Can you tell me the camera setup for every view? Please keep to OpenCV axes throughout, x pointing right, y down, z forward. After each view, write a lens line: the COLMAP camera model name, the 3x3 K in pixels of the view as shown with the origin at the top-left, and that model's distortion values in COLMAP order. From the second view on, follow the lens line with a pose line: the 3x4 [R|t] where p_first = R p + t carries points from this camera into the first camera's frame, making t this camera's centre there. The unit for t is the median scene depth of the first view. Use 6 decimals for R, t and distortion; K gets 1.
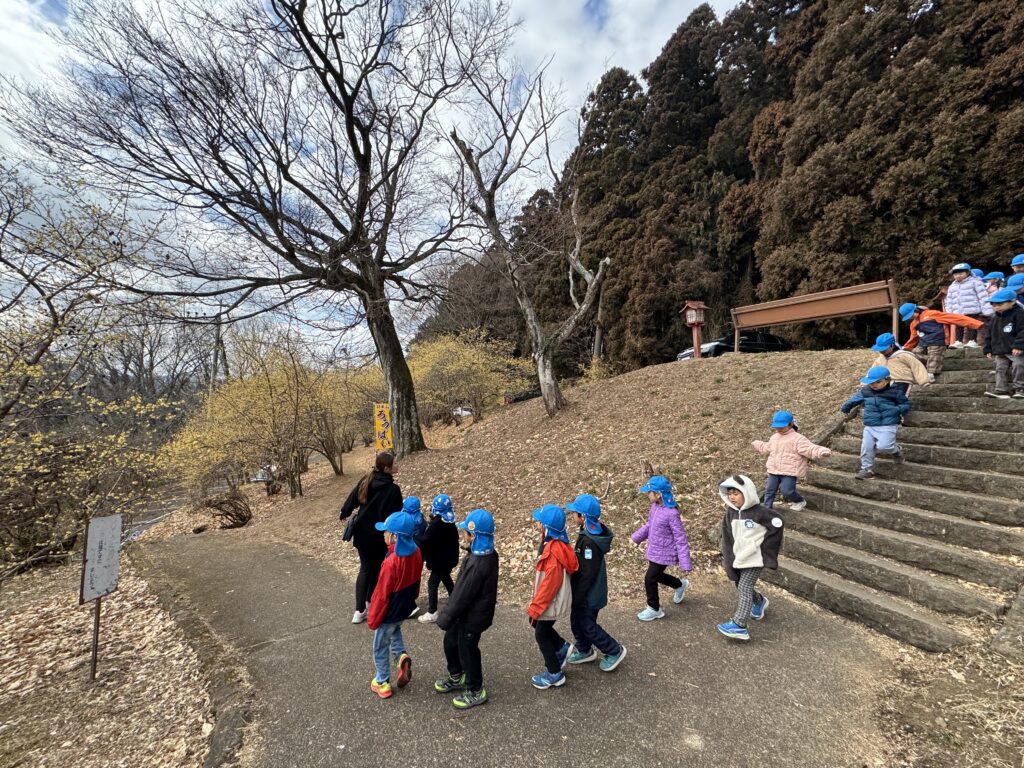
lens RADIAL K [[410.6, 0, 512.5], [0, 410.6, 383.9], [0, 0, 1]] dist [-0.000233, -0.000026]
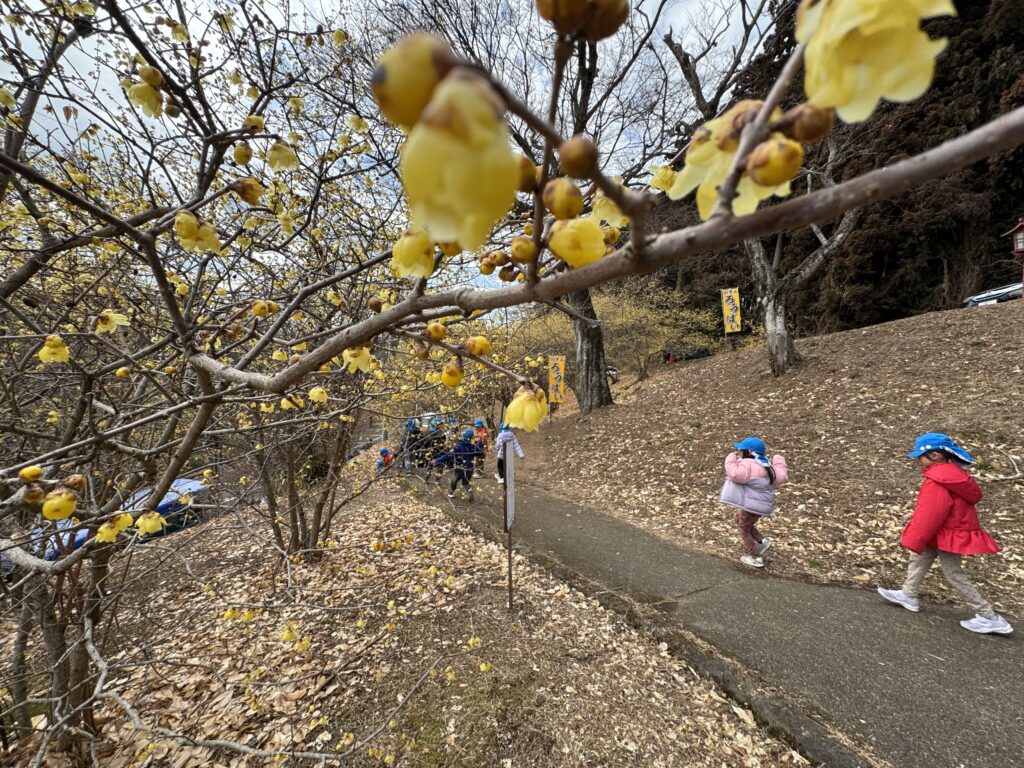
lens RADIAL K [[410.6, 0, 510.7], [0, 410.6, 384.5], [0, 0, 1]] dist [-0.000233, -0.000026]
pose [[0.956293, 0.046455, -0.288697, -0.182801], [-0.018308, 0.994875, 0.099445, 0.027240], [0.291837, -0.089813, 0.952242, 0.034198]]
